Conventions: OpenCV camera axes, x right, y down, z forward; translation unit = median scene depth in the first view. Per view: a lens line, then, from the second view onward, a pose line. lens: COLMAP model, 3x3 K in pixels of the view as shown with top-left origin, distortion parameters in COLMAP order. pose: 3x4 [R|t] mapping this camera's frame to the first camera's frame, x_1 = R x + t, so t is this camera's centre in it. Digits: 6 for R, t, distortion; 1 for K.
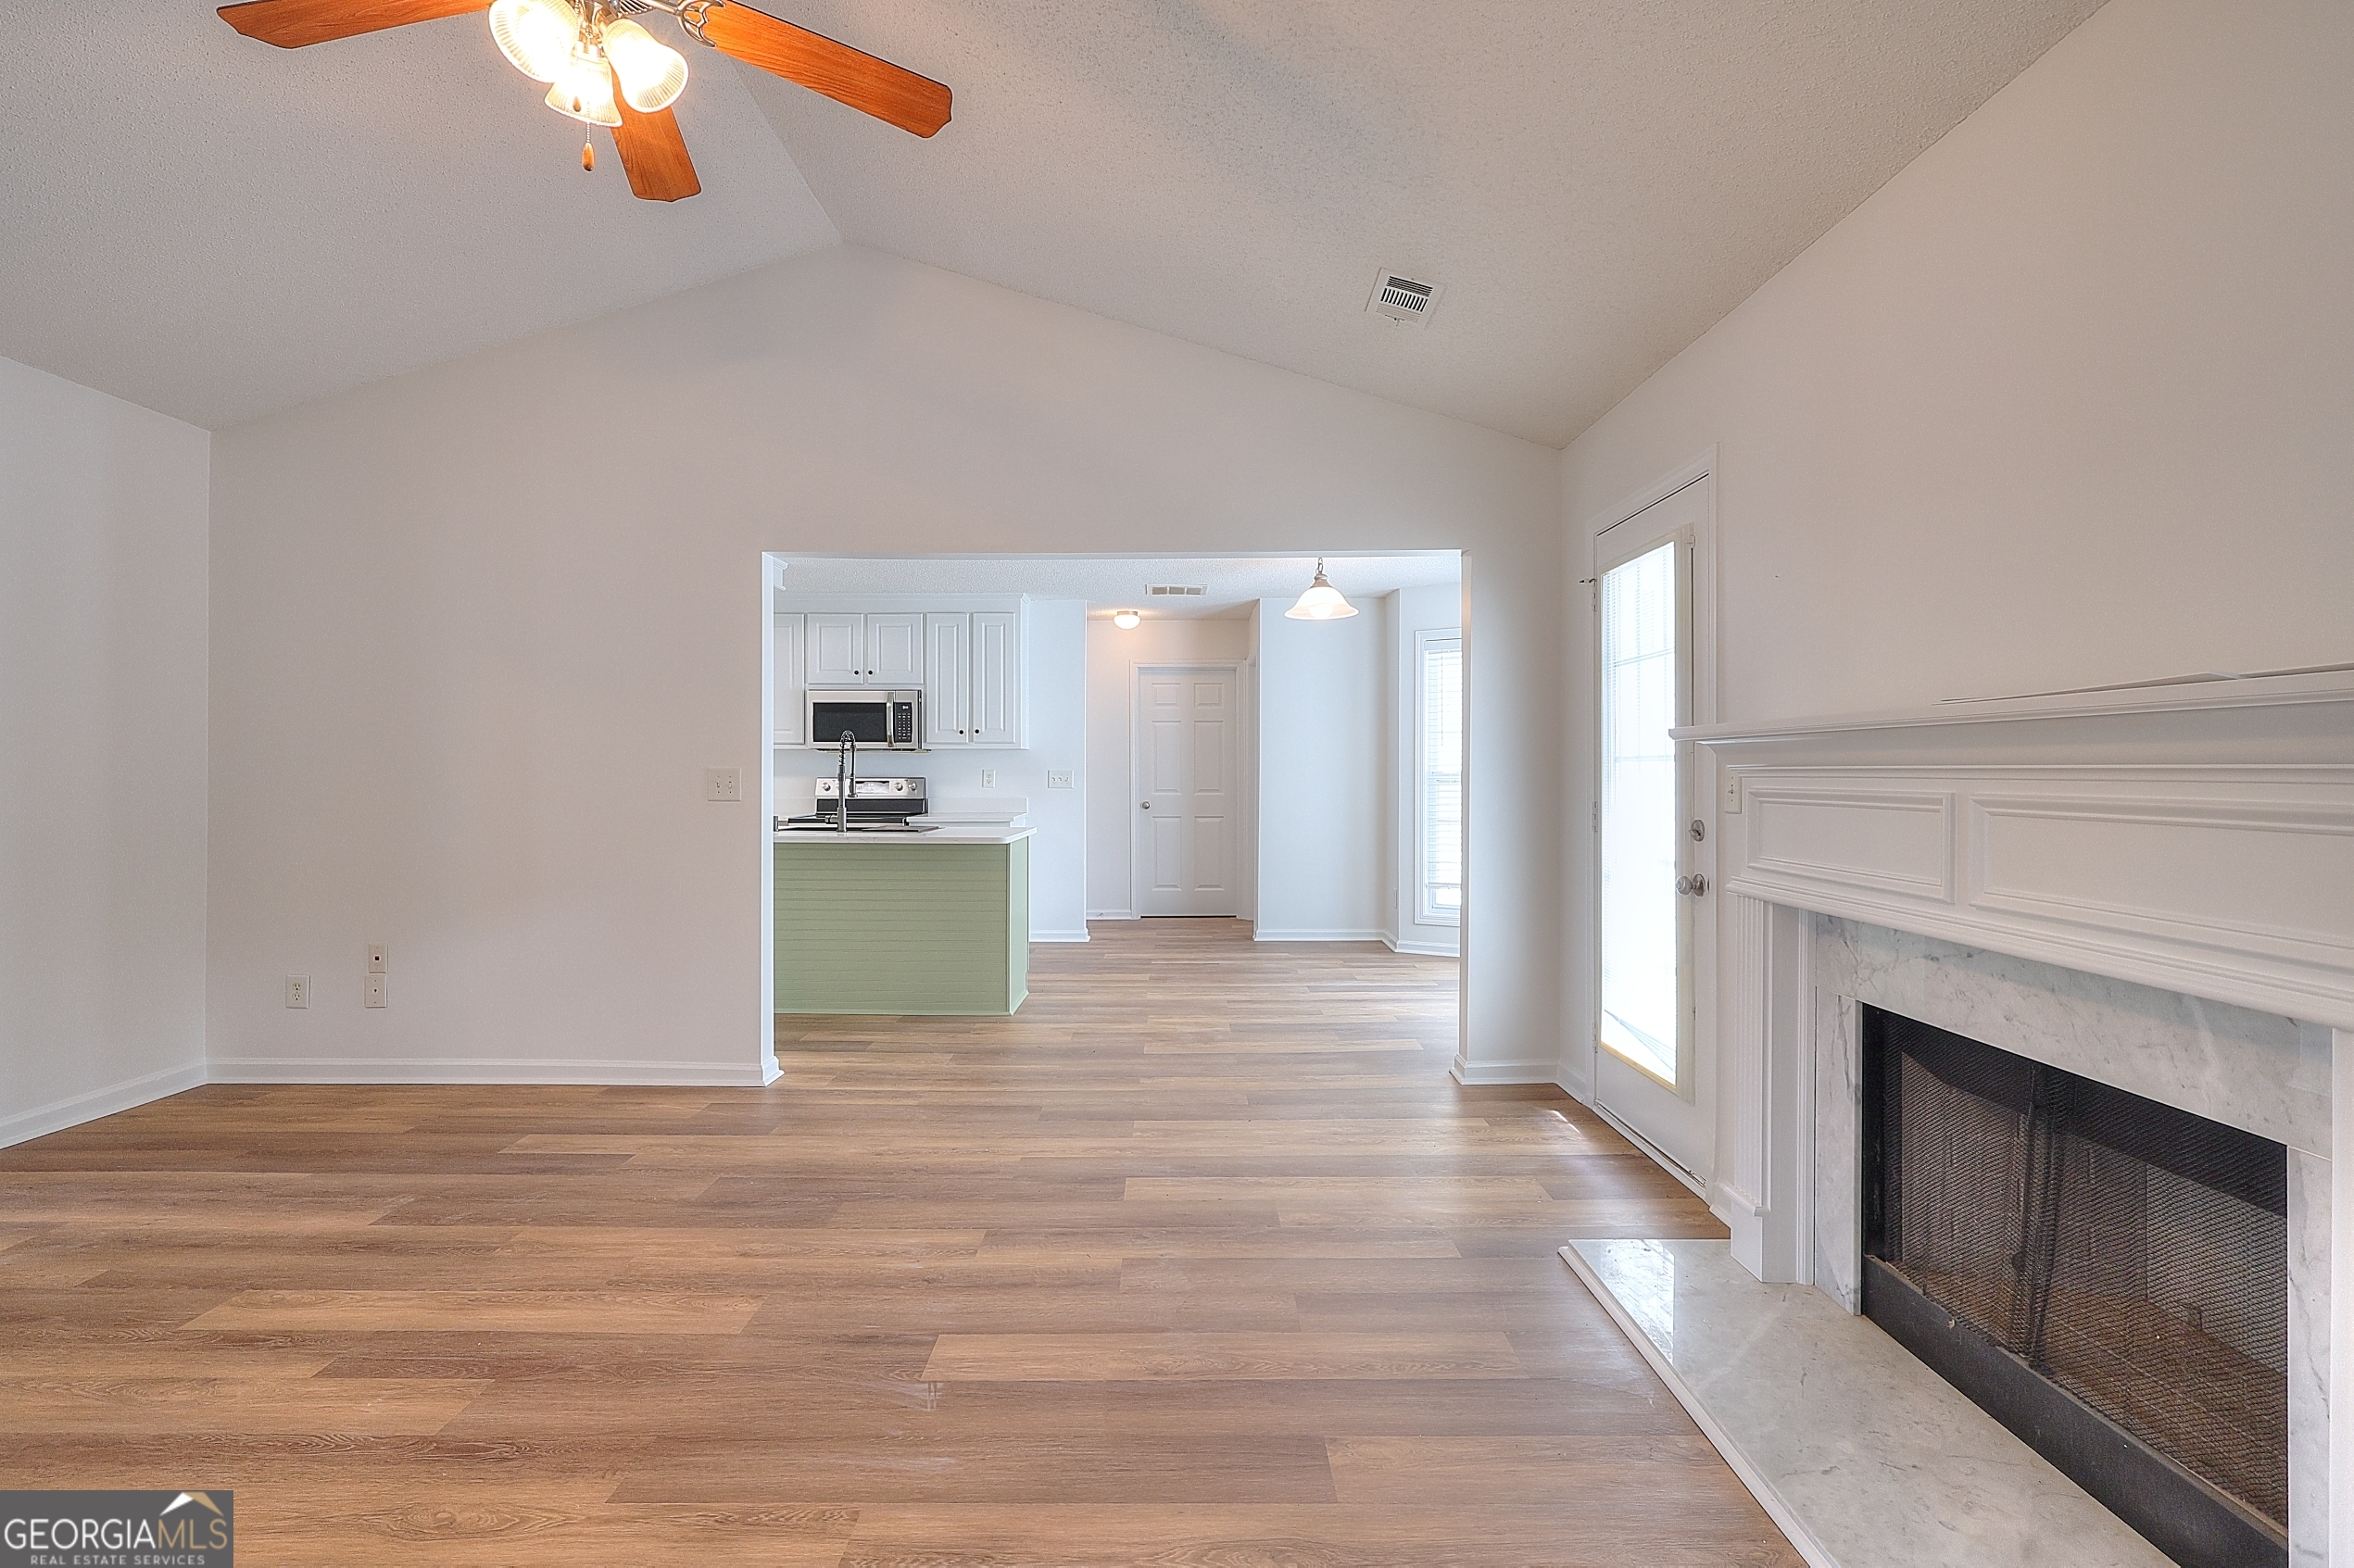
lens RADIAL K [[1085.1, 0, 1174.9], [0, 1085.1, 770.4], [0, 0, 1]] dist [-0.006291, 0.002350]
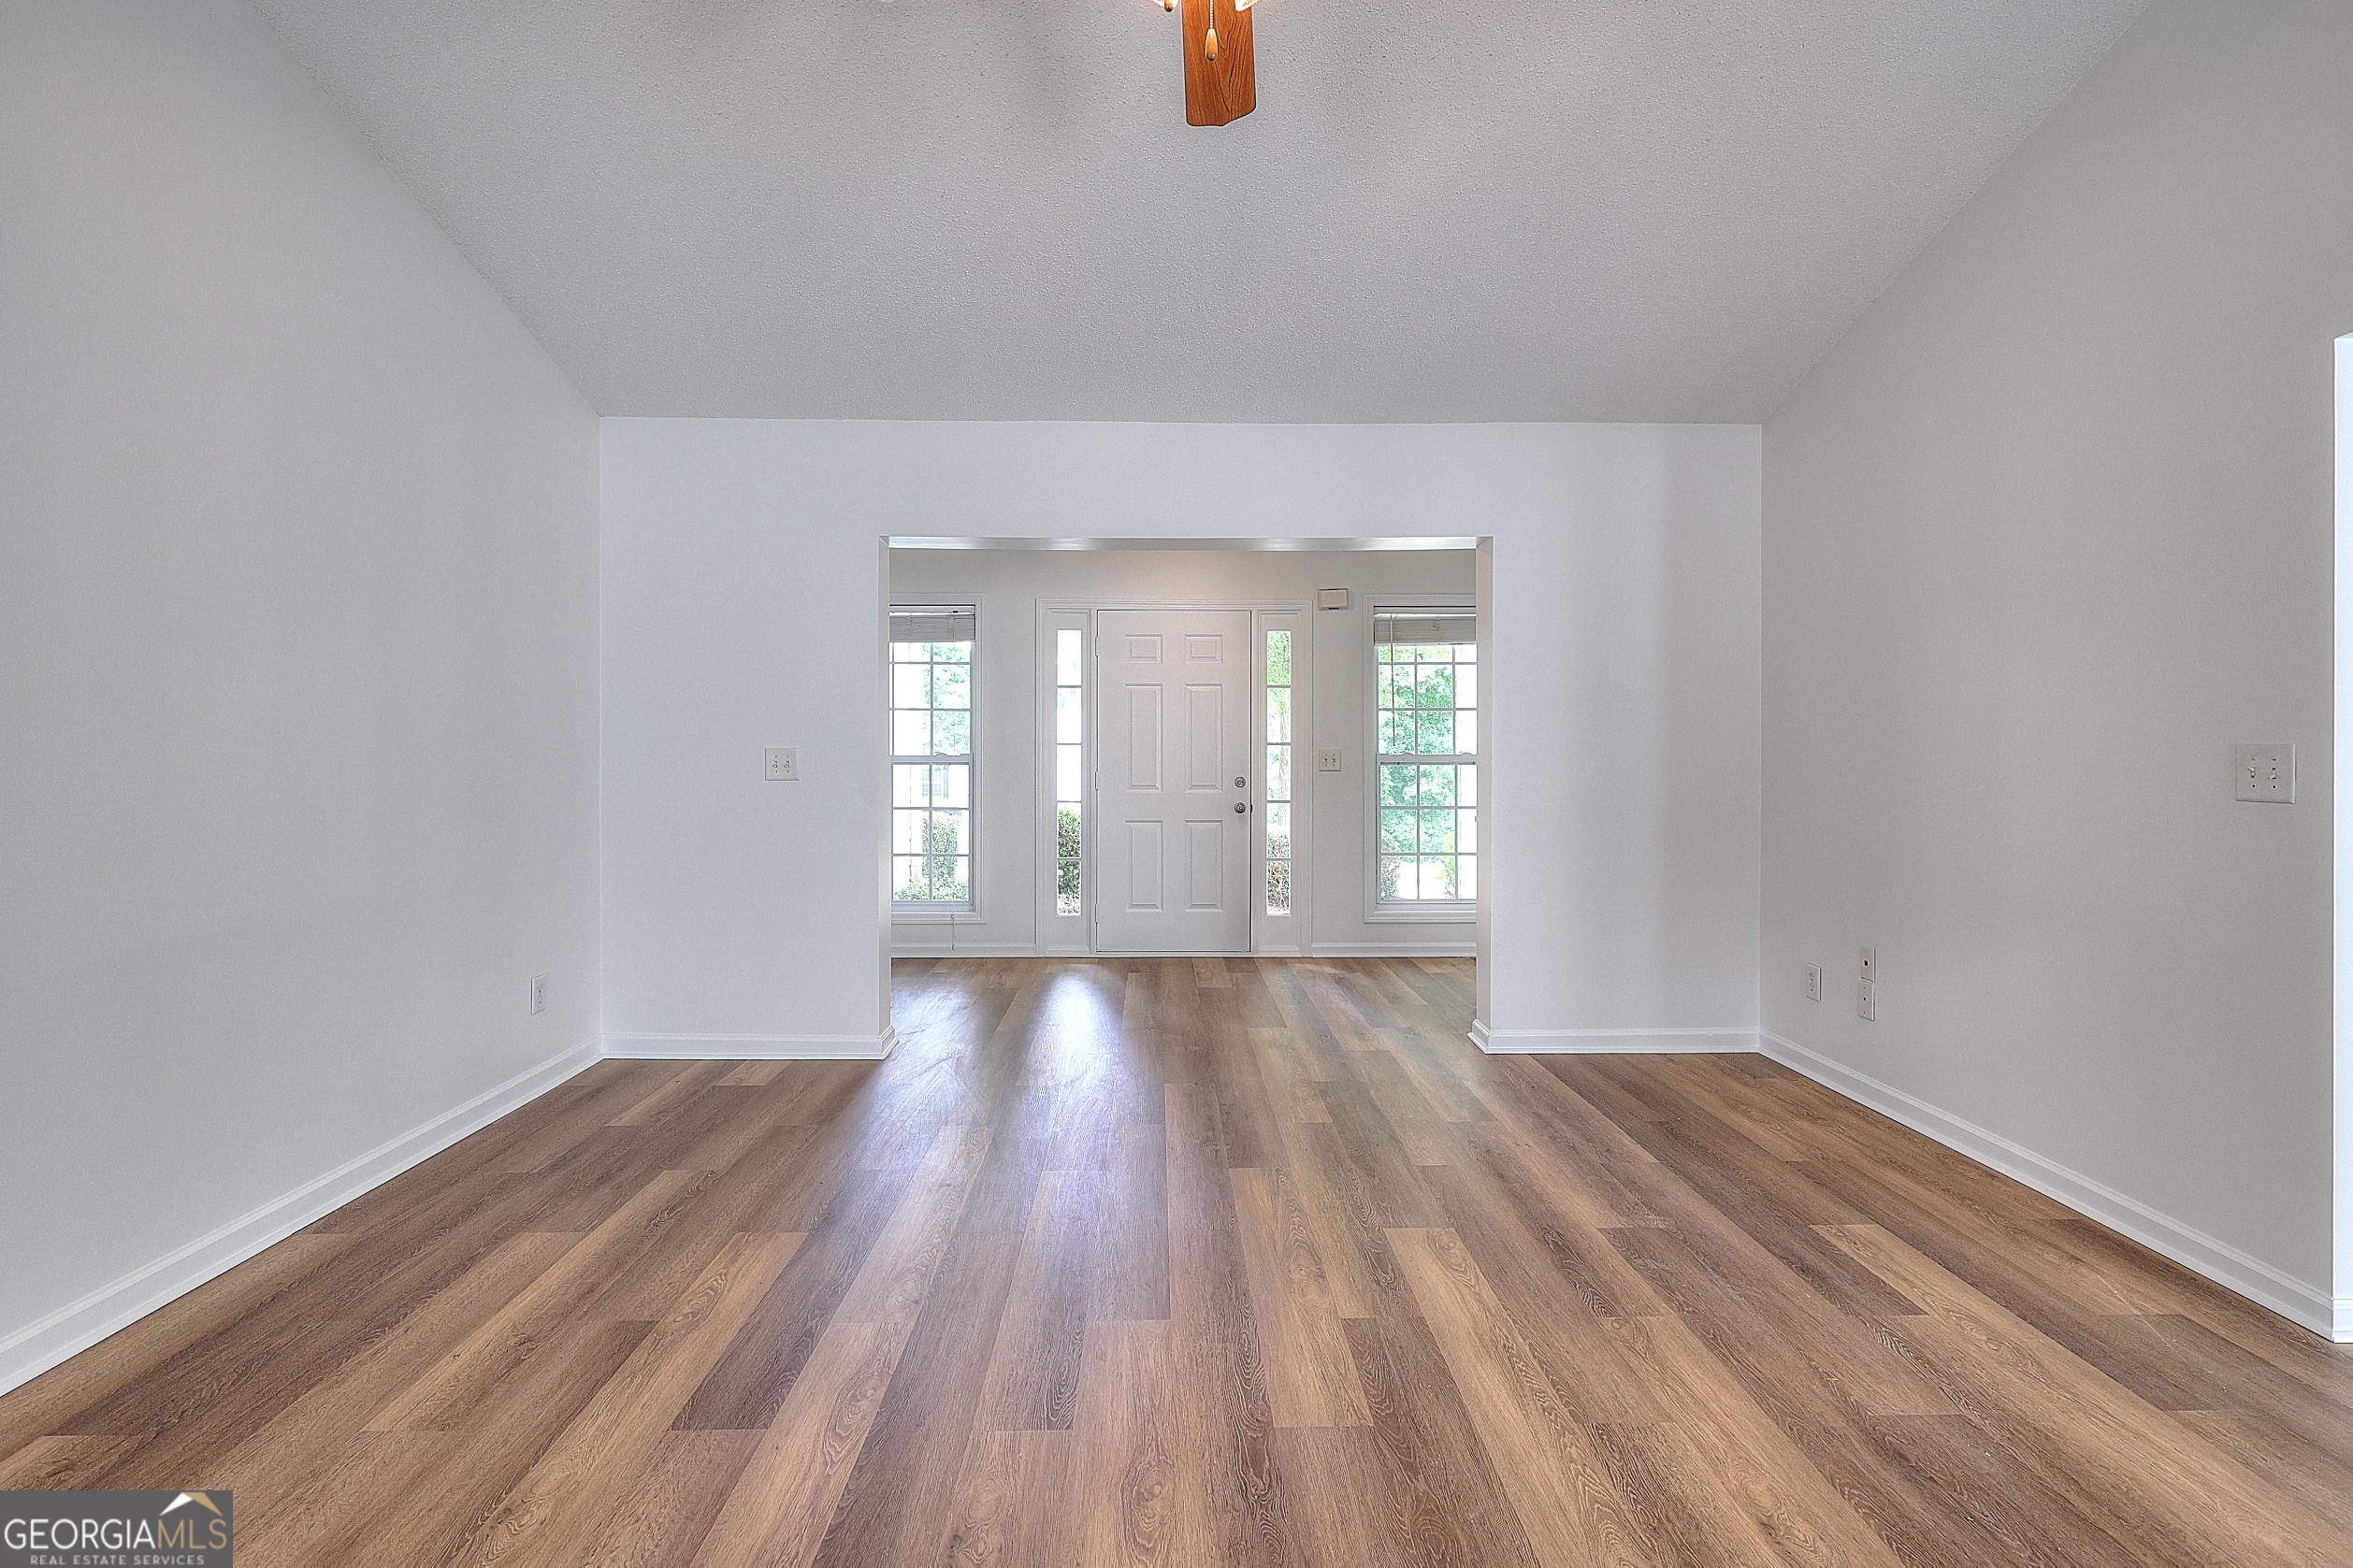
lens RADIAL K [[1090.6, 0, 1177.1], [0, 1090.6, 773.3], [0, 0, 1]] dist [-0.001710, -0.000112]
pose [[0.019178, 0.015636, -0.999694, 0.200944], [0.005383, 0.999862, 0.015741, 0.000973], [0.999802, -0.005683, 0.019091, 0.602756]]
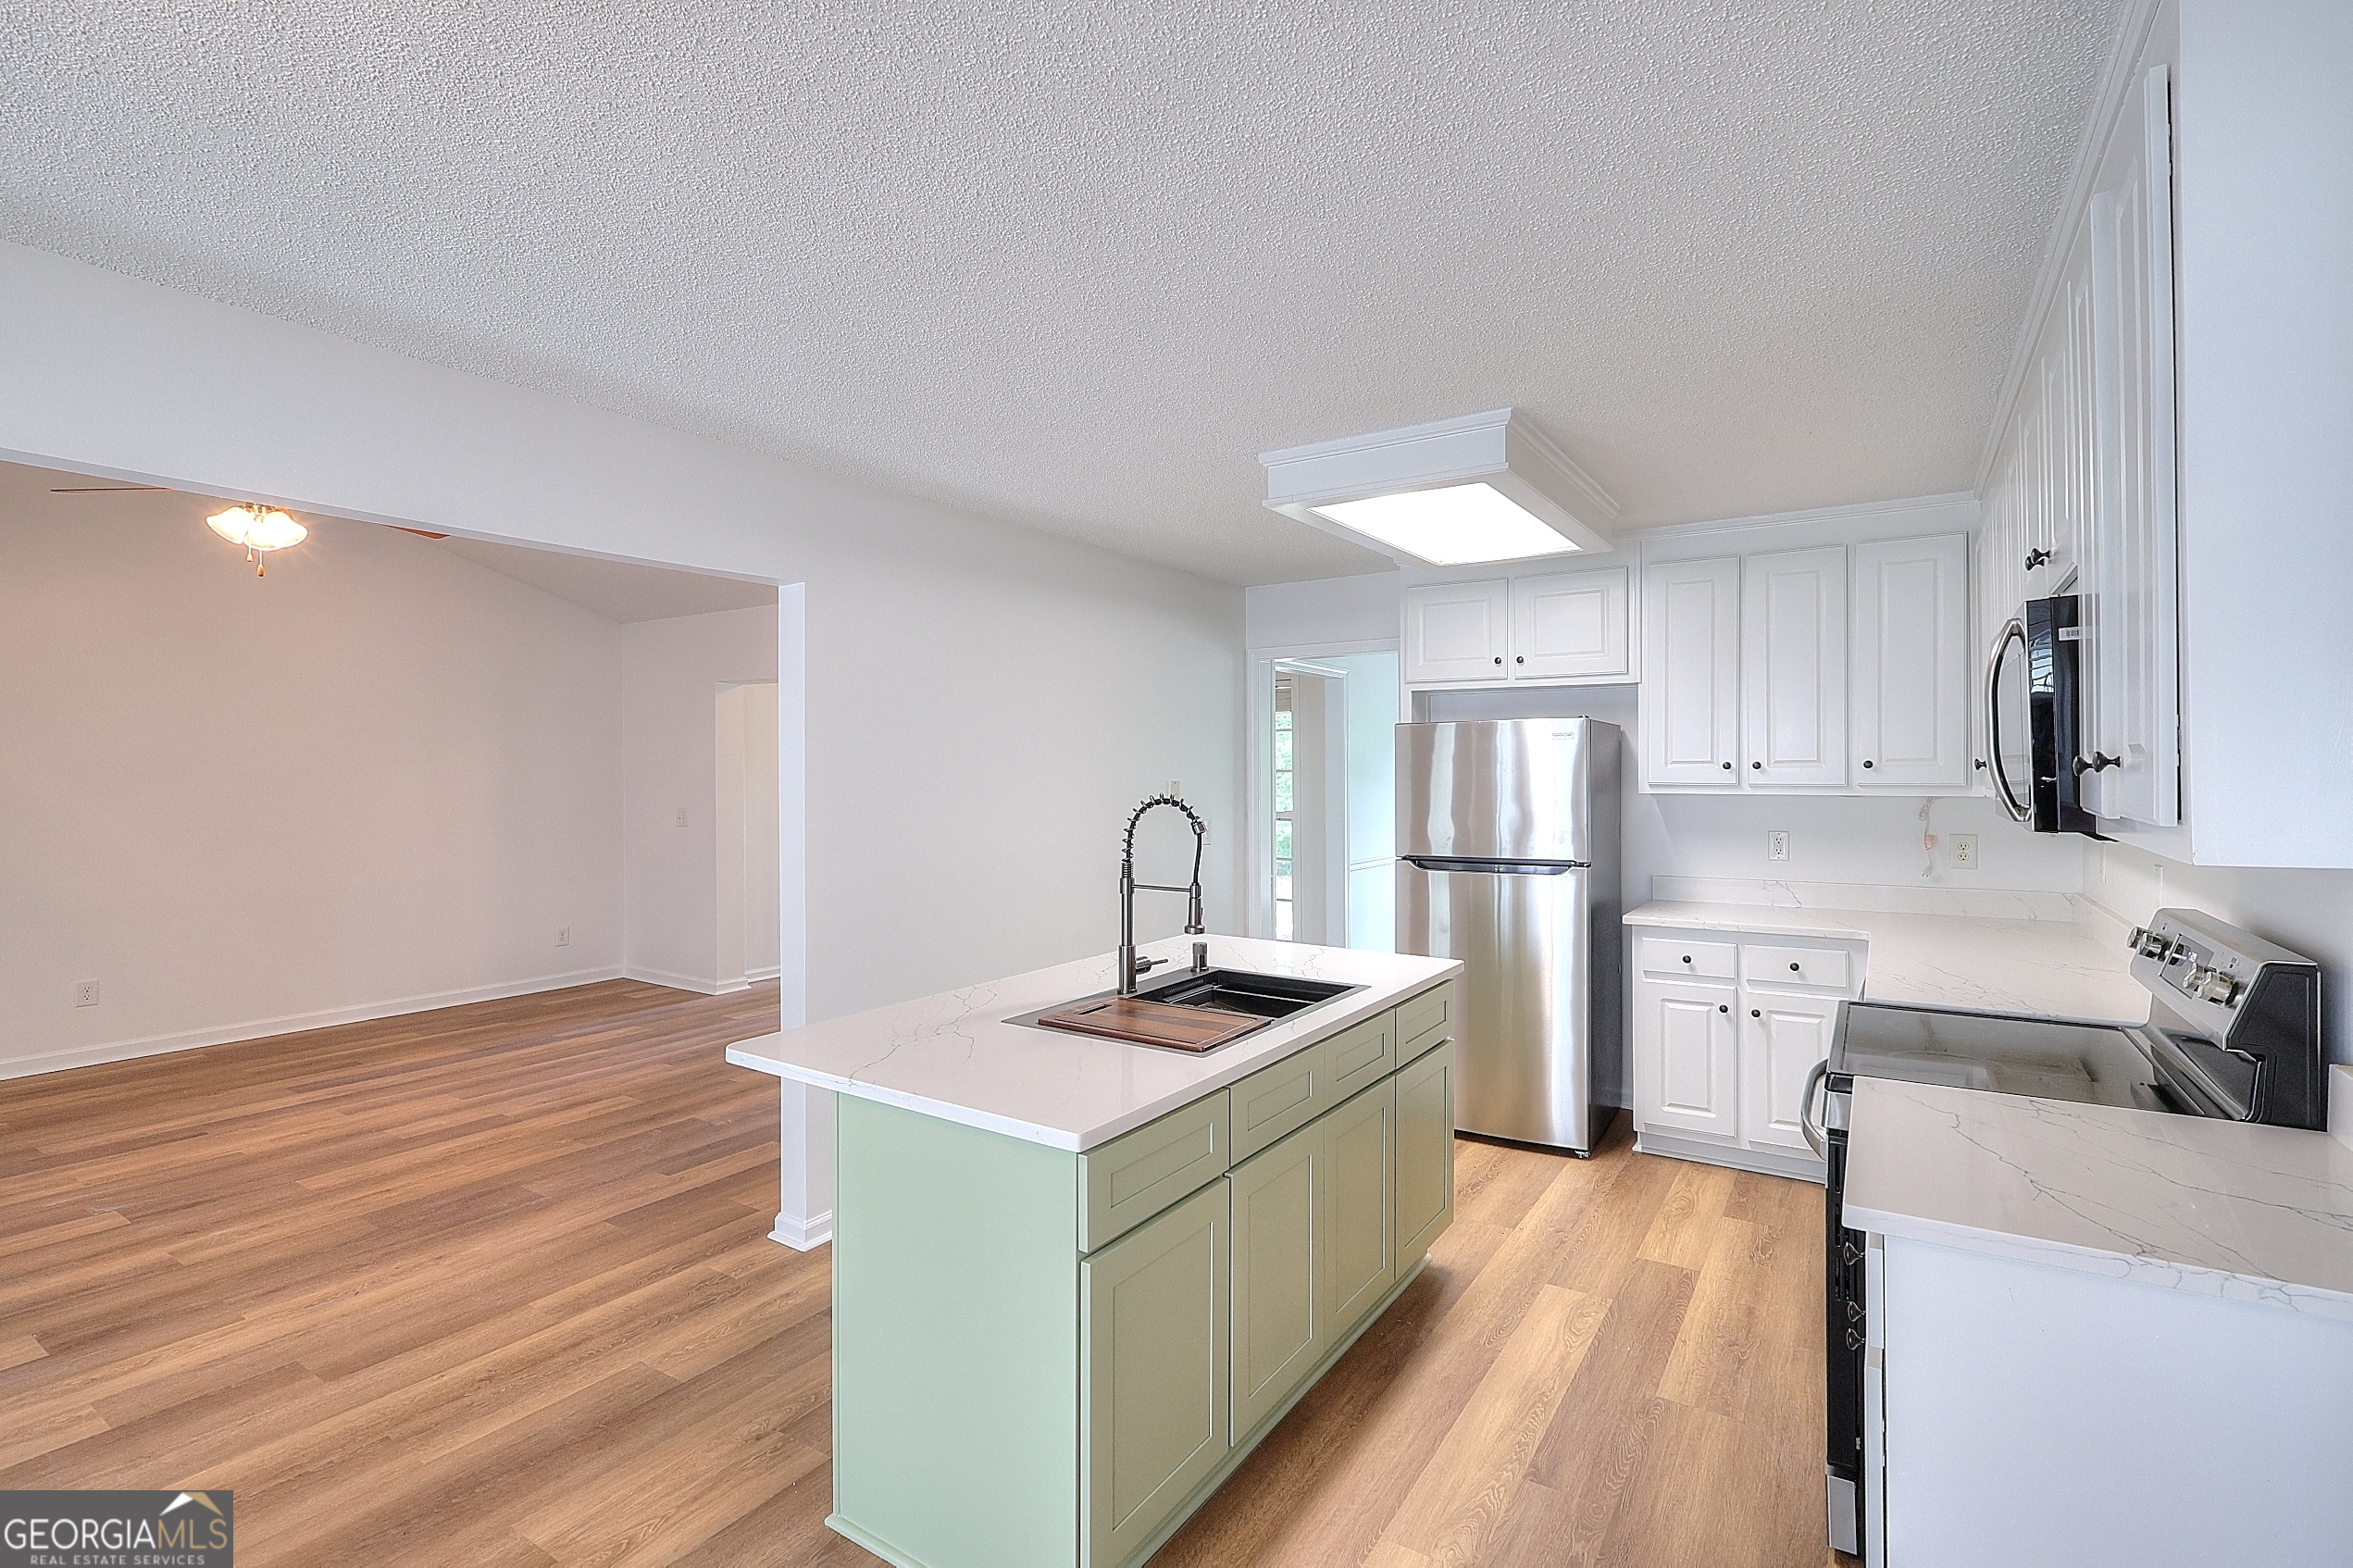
lens RADIAL K [[1078.4, 0, 1153.3], [0, 1078.4, 782.0], [0, 0, 1]] dist [0.001113, 0.000749]
pose [[-0.556097, 0.003948, -0.831108, 0.191015], [0.004393, 0.999989, 0.001811, -0.071715], [0.831106, -0.002644, -0.556108, 2.406860]]
